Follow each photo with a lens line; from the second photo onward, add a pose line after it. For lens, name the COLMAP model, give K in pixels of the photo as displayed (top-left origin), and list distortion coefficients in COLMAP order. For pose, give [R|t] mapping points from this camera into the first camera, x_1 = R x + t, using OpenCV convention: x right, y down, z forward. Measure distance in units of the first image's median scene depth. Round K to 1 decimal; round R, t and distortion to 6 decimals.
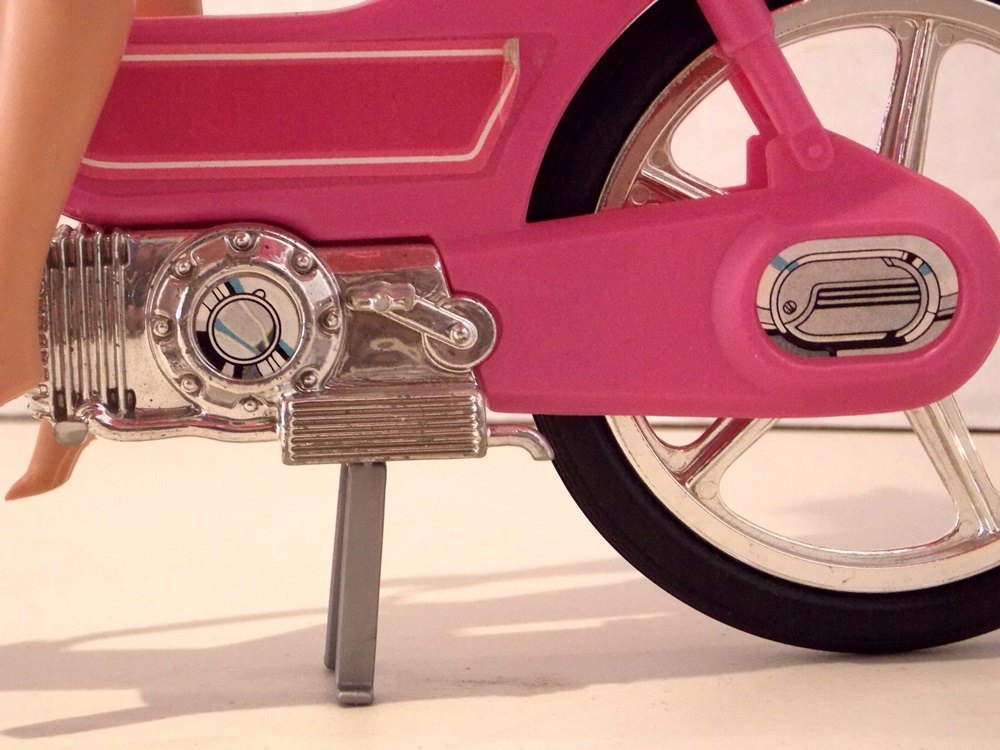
lens RADIAL K [[2331.2, 0, 500.0], [0, 2331.2, 375.0], [0, 0, 1]] dist [0.351597, -0.480301]
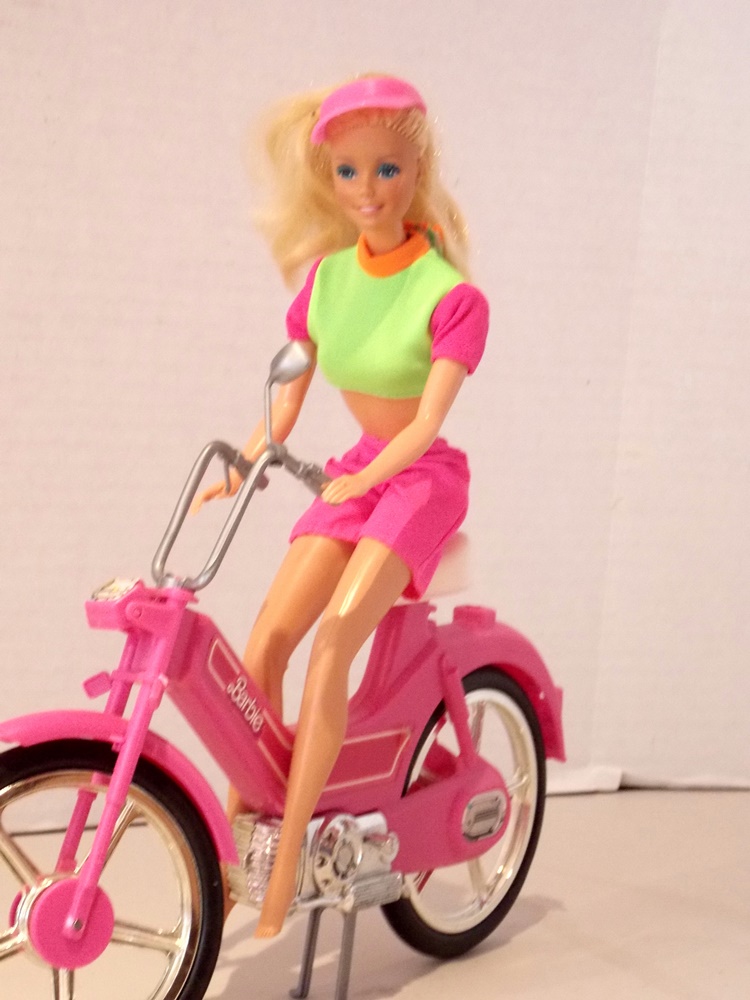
lens RADIAL K [[2331.2, 0, 375.0], [0, 2331.2, 500.0], [0, 0, 1]] dist [0.351597, -0.480301]
pose [[0.686331, 0.001031, 0.727289, -1.776516], [0.023145, 0.999462, -0.023259, -0.318565], [-0.726921, 0.032796, 0.685937, -0.663730]]
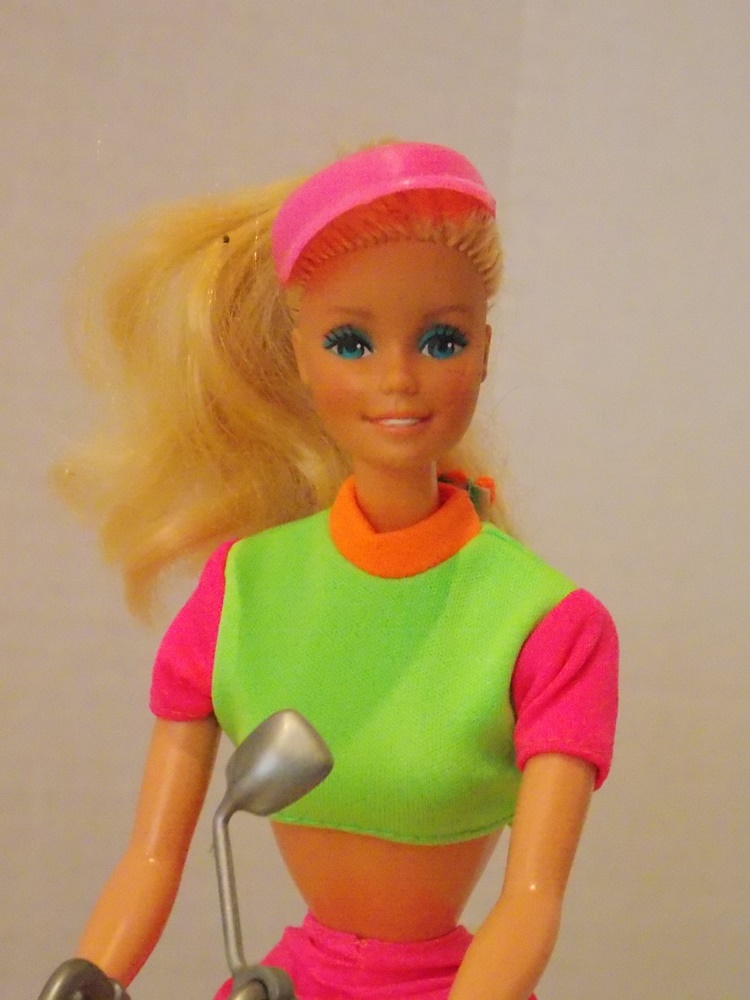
lens RADIAL K [[2331.2, 0, 375.0], [0, 2331.2, 500.0], [0, 0, 1]] dist [0.351597, -0.480301]
pose [[0.436885, 0.151411, 0.886683, -1.043752], [0.064340, 0.977947, -0.198697, -0.416482], [-0.897213, 0.143857, 0.417509, 0.465195]]
